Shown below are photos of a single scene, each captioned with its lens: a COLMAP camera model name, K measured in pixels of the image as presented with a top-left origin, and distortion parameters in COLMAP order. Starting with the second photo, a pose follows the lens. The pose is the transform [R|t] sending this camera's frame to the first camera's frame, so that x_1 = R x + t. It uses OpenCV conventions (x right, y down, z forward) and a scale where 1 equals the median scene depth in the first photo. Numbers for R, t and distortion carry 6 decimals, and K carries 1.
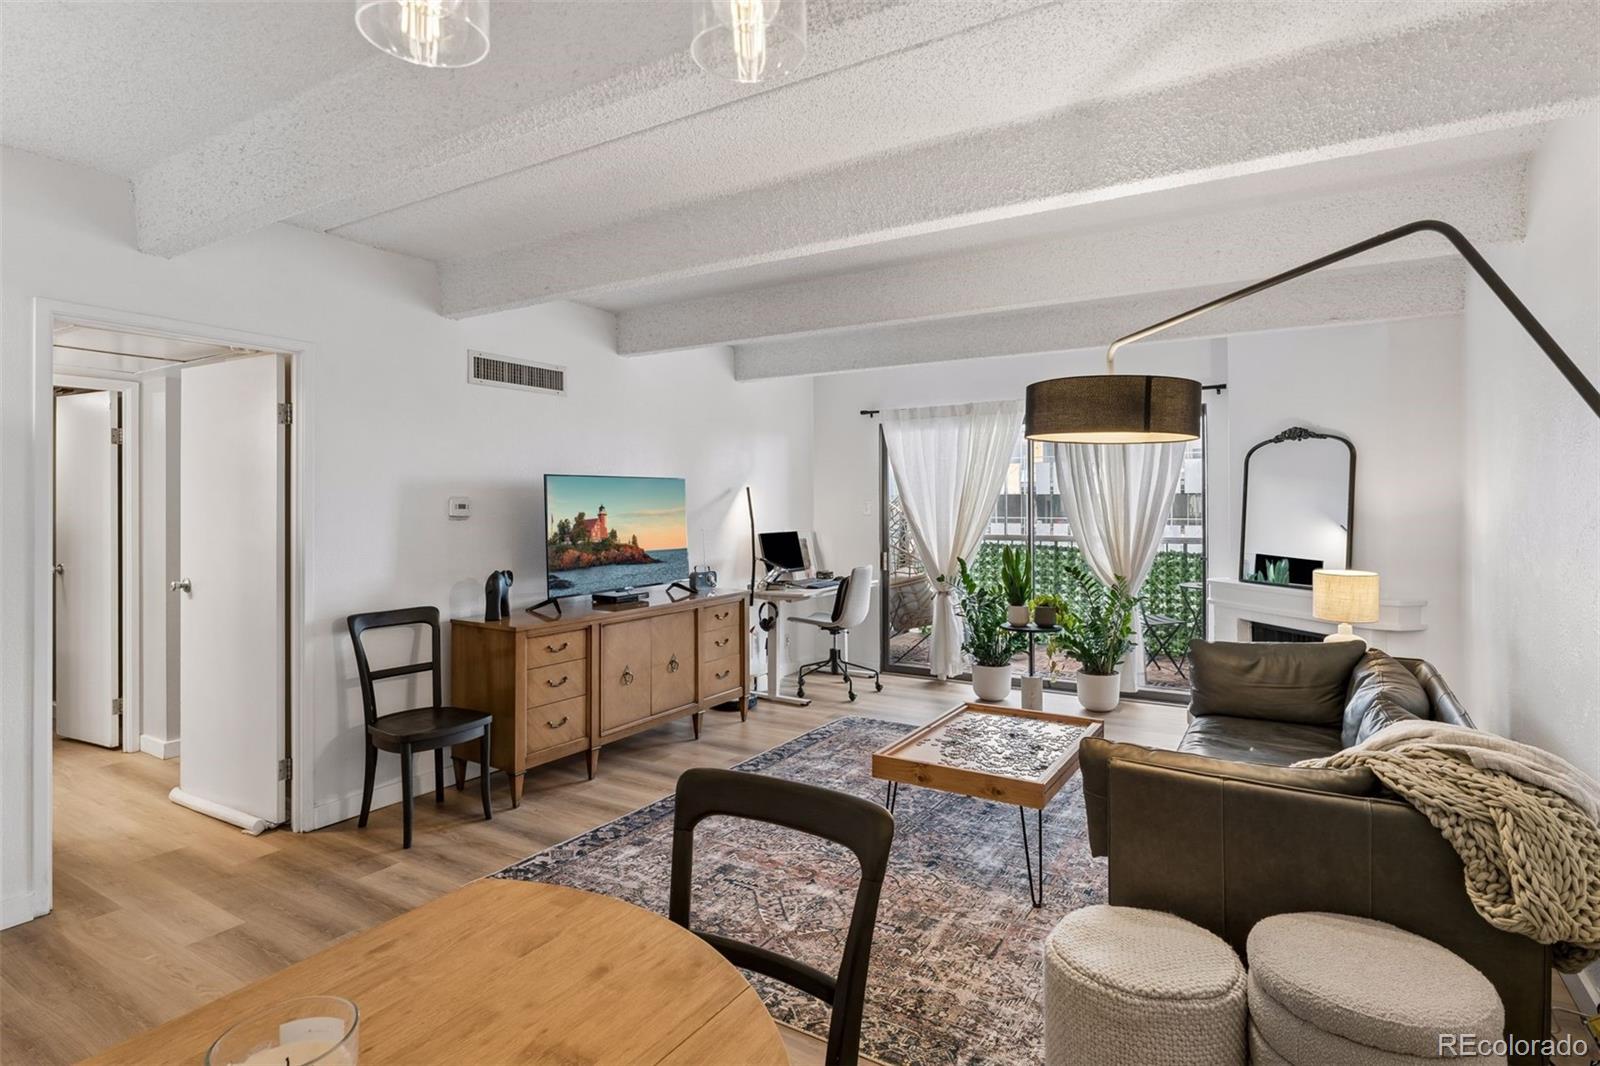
lens RADIAL K [[811.9, 0, 796.7], [0, 811.9, 521.1], [0, 0, 1]] dist [-0.009843, 0.000541]
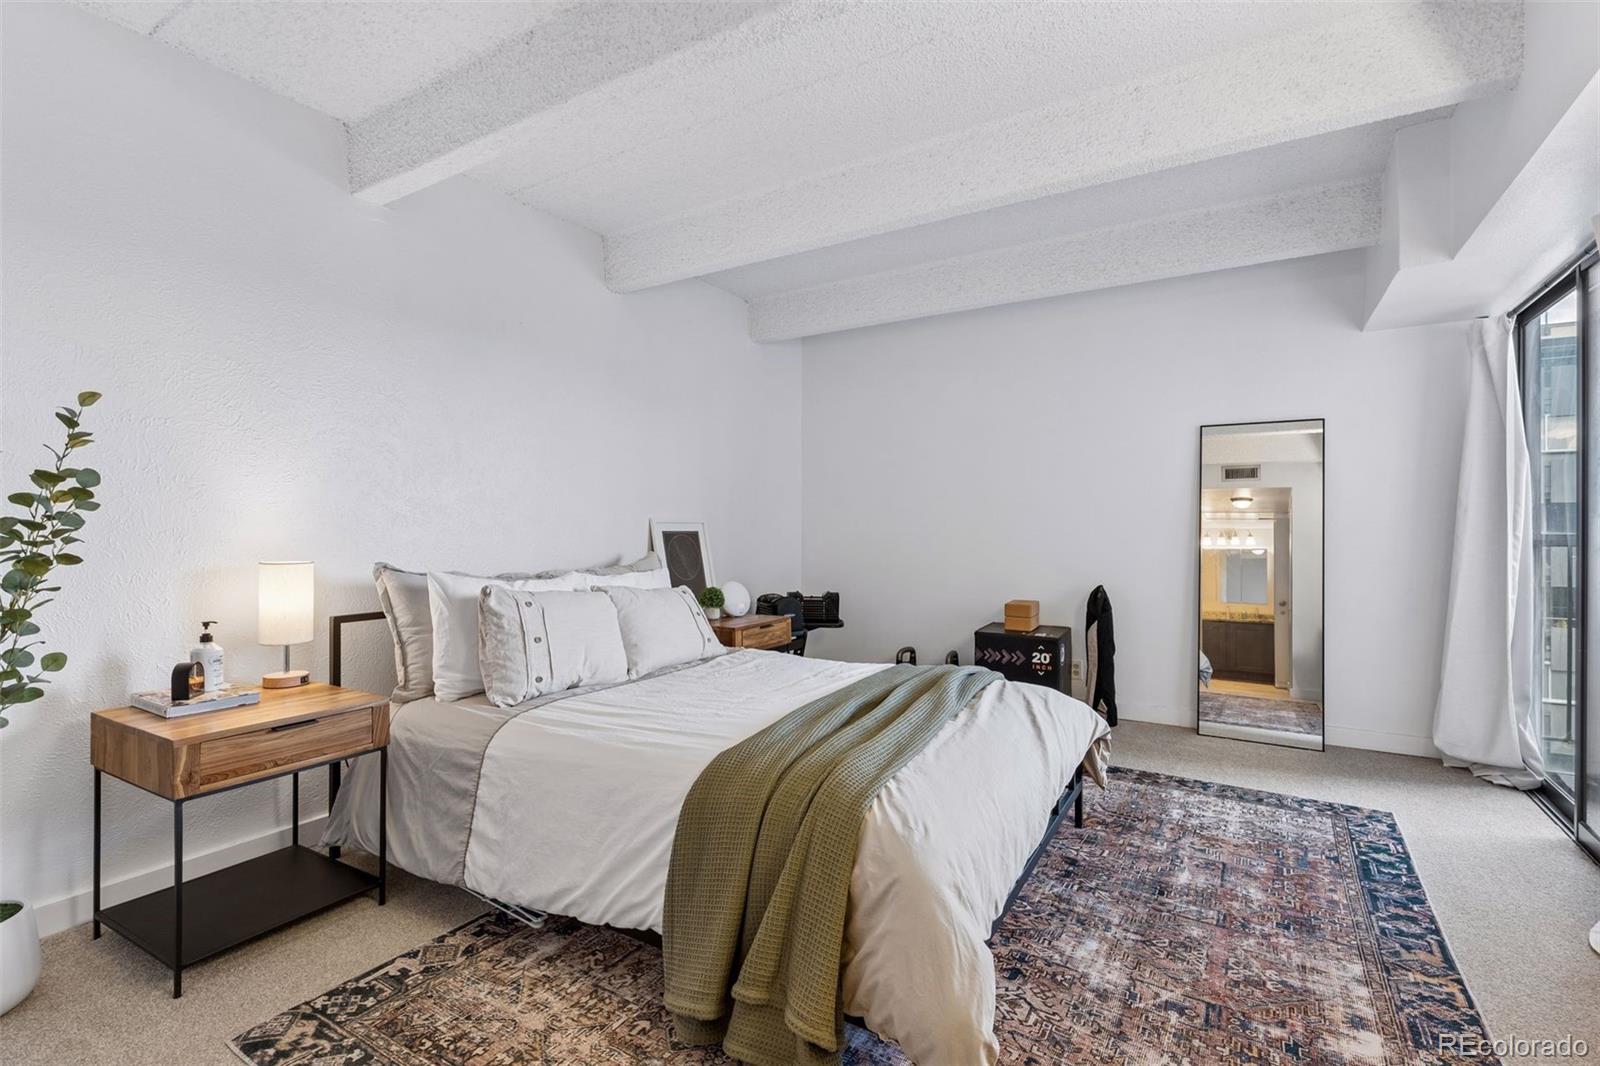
lens RADIAL K [[744.3, 0, 805.6], [0, 744.3, 524.0], [0, 0, 1]] dist [0.034656, 0.000230]
pose [[0.999770, 0.012996, 0.017036, -0.013531], [-0.012840, 0.999875, -0.009252, 0.074245], [-0.017154, 0.009031, 0.999812, 0.402642]]
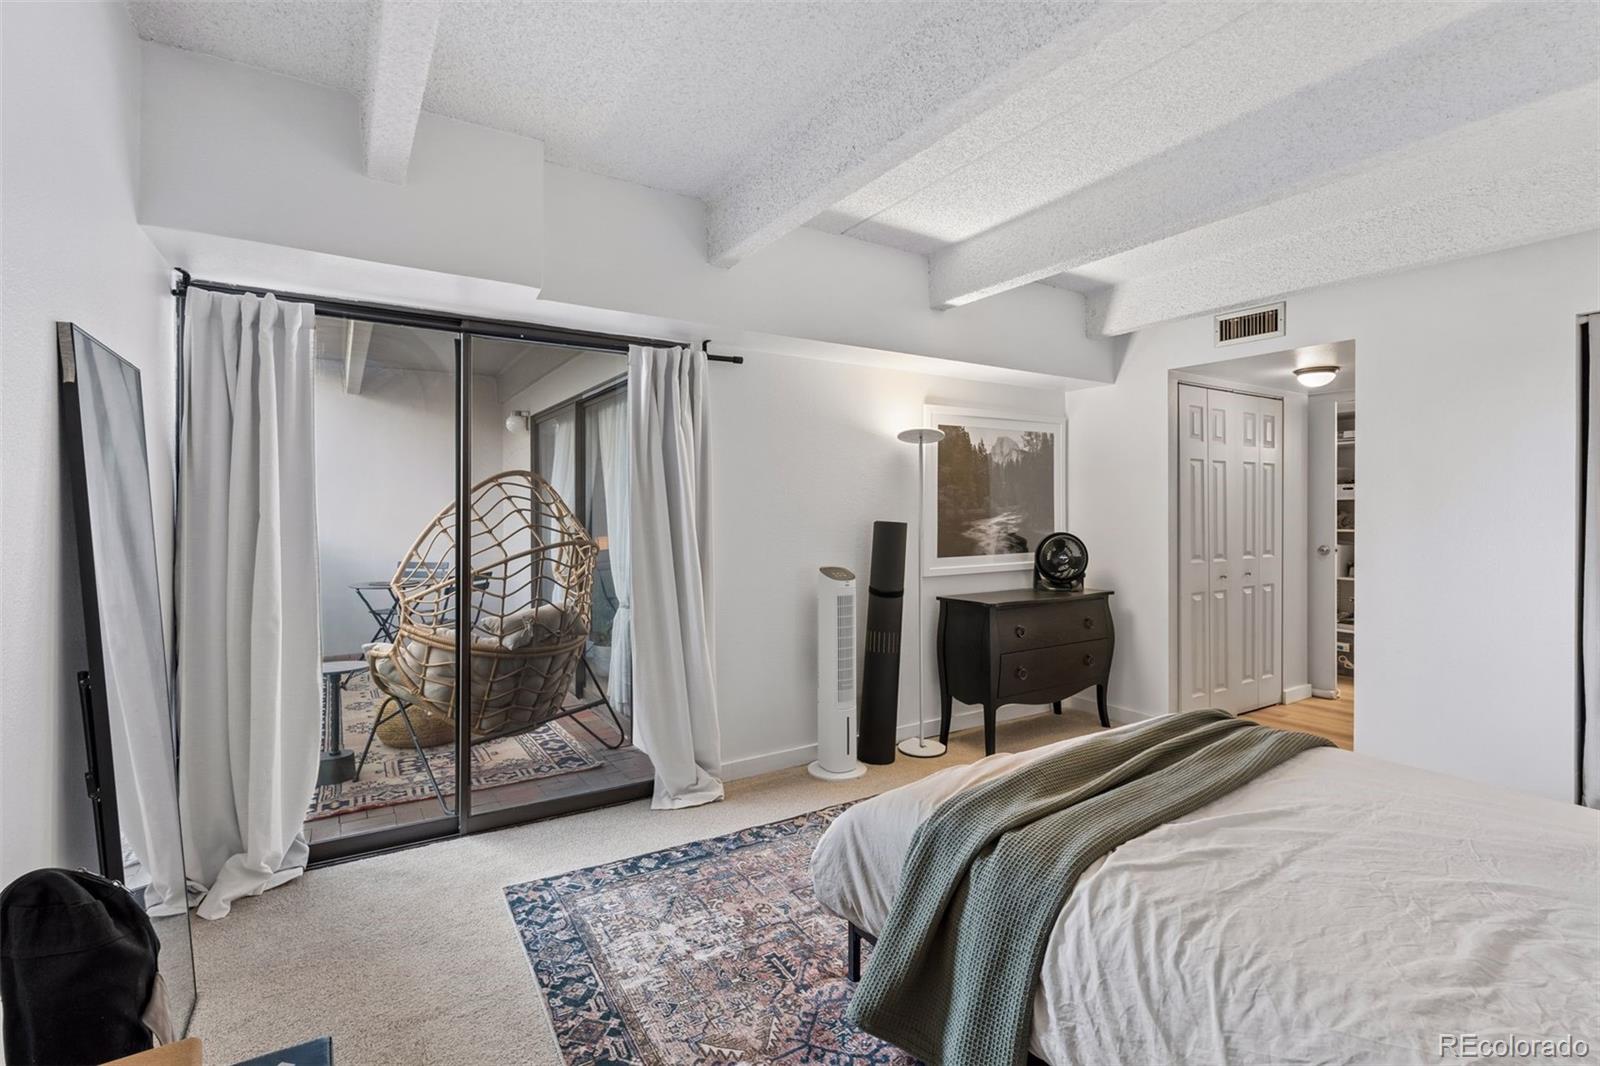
lens RADIAL K [[733.2, 0, 798.9], [0, 733.2, 519.6], [0, 0, 1]] dist [-0.001086, 0.002705]
pose [[-0.894966, 0.006827, 0.446083, 0.083755], [0.017545, 0.999648, 0.019903, 0.003590], [-0.445790, 0.025639, -0.894770, 1.879256]]
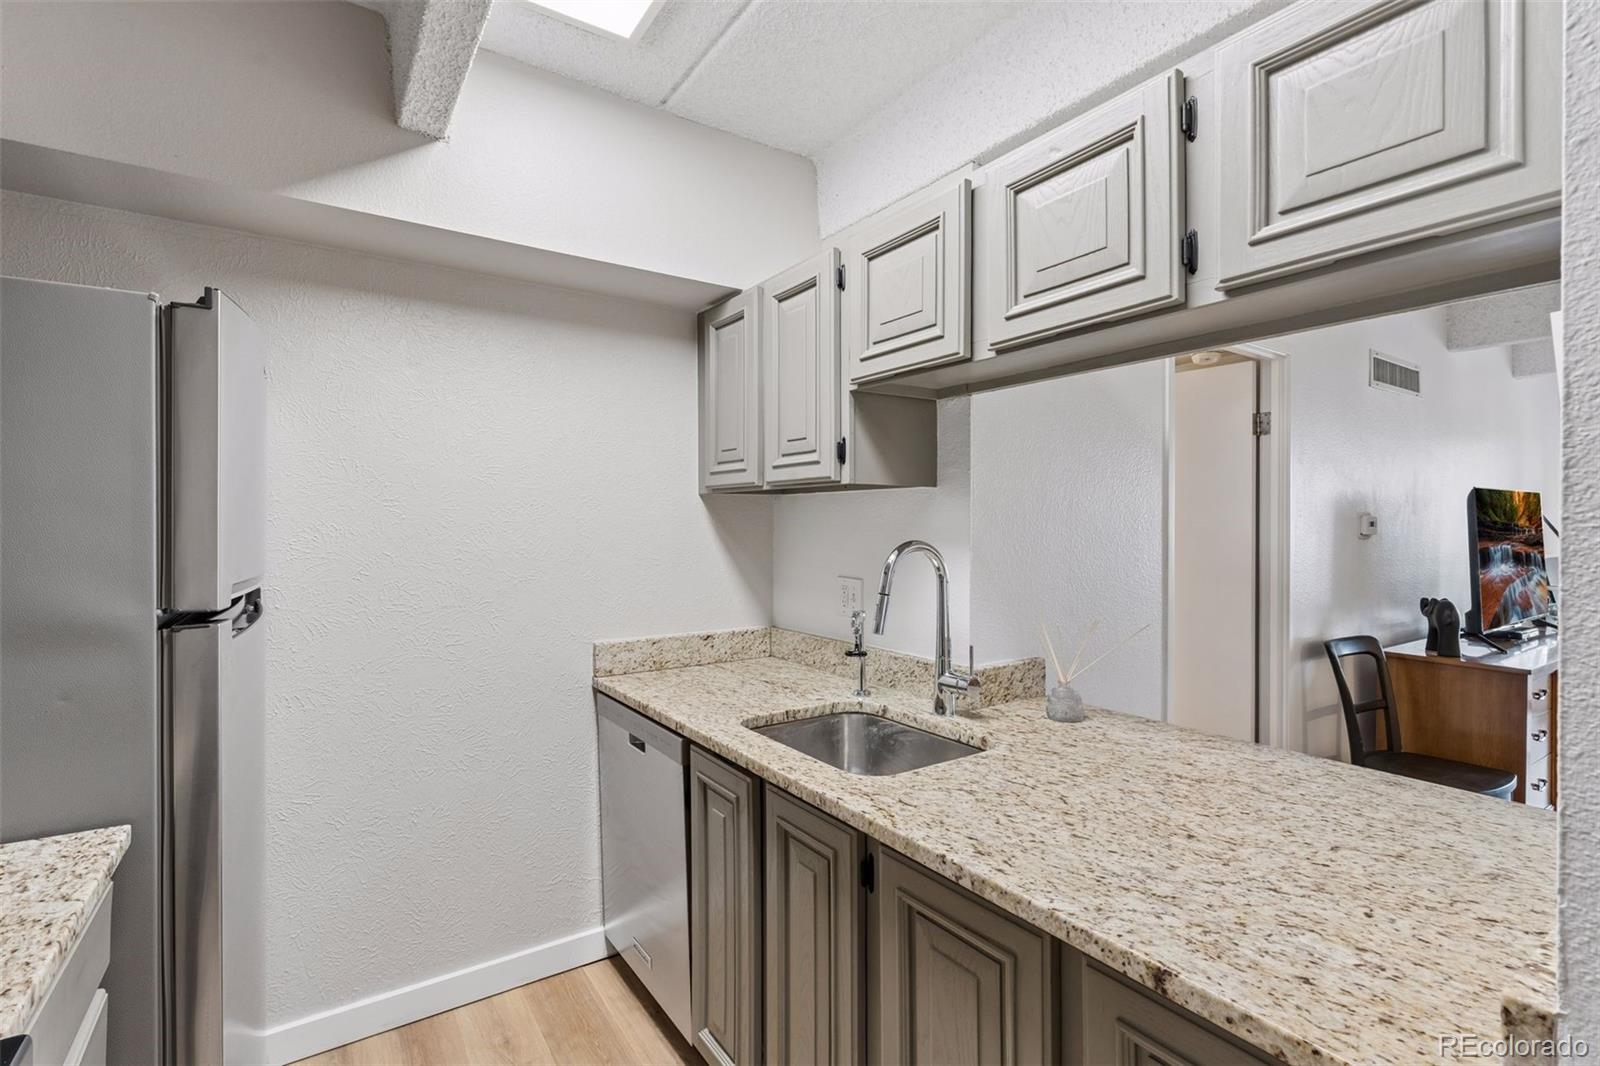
lens RADIAL K [[733.2, 0, 799.0], [0, 733.2, 522.3], [0, 0, 1]] dist [-0.001086, 0.002705]
pose [[0.912268, 0.003219, -0.409581, -0.857866], [-0.012849, 0.999702, -0.020761, 0.007386], [0.409392, 0.024203, 0.912037, 0.007849]]
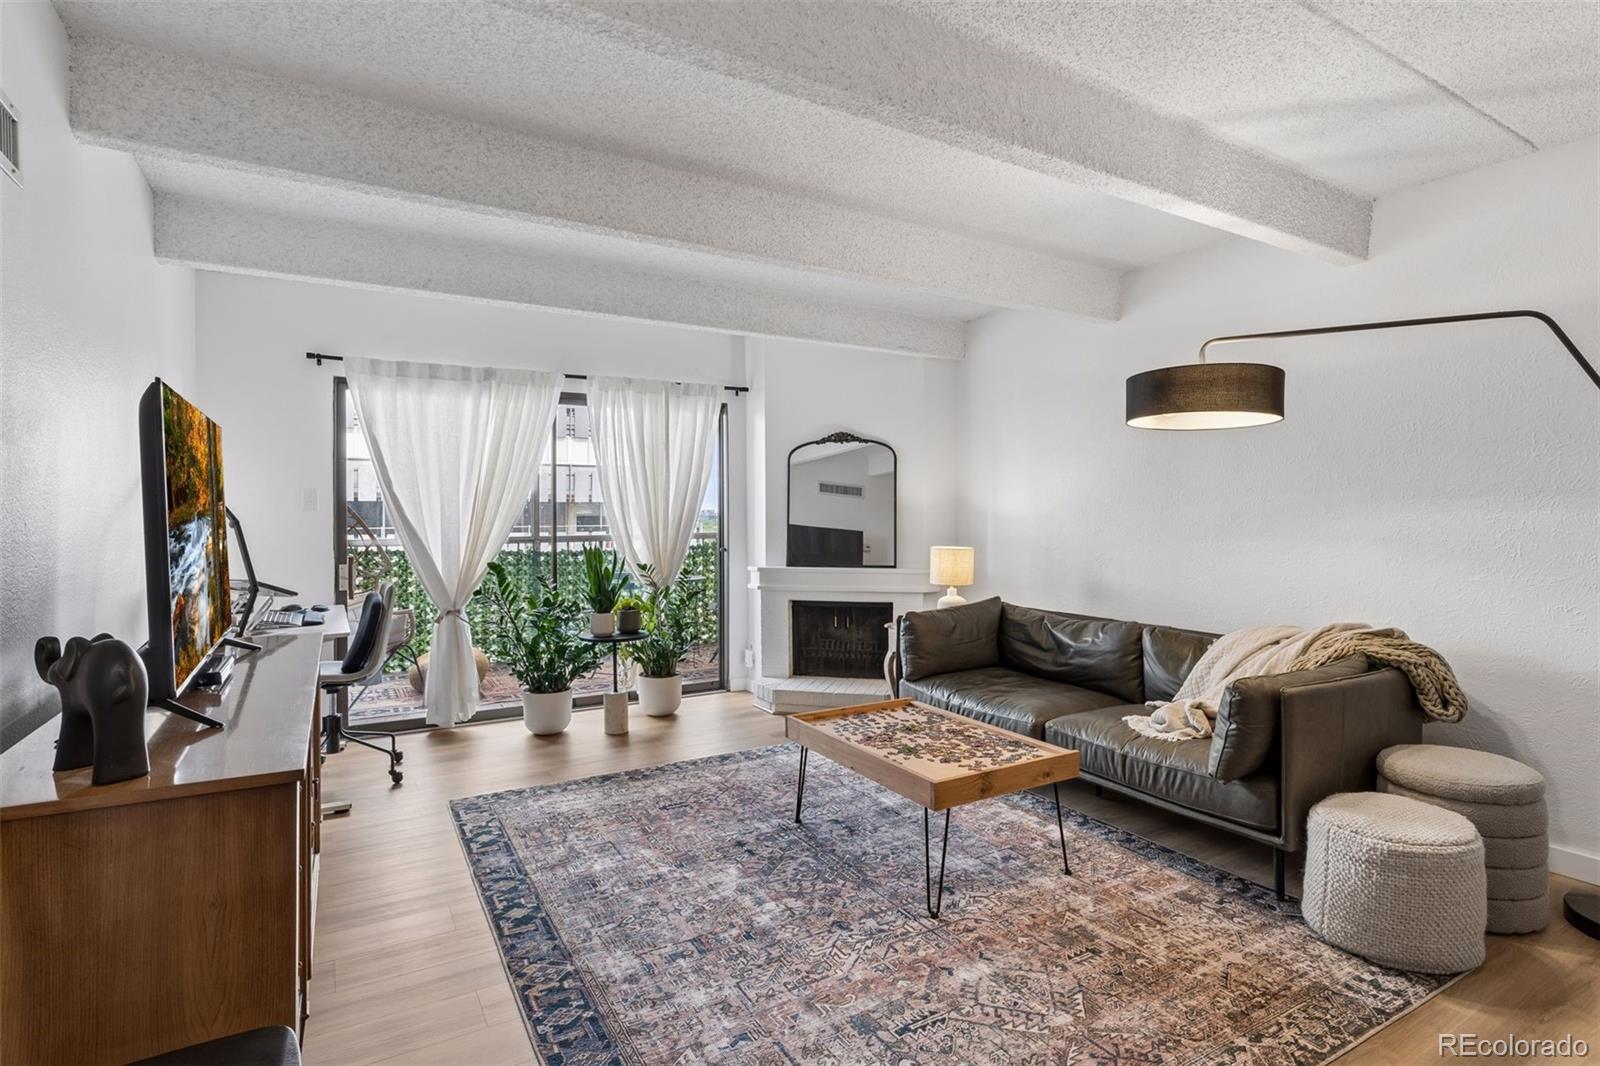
lens RADIAL K [[811.9, 0, 800.3], [0, 811.9, 519.3], [0, 0, 1]] dist [-0.009843, 0.000541]
pose [[0.465980, -0.003899, 0.884787, -0.679066], [0.019778, 0.999786, -0.006011, 0.026510], [-0.884574, 0.020300, 0.465958, 0.728362]]
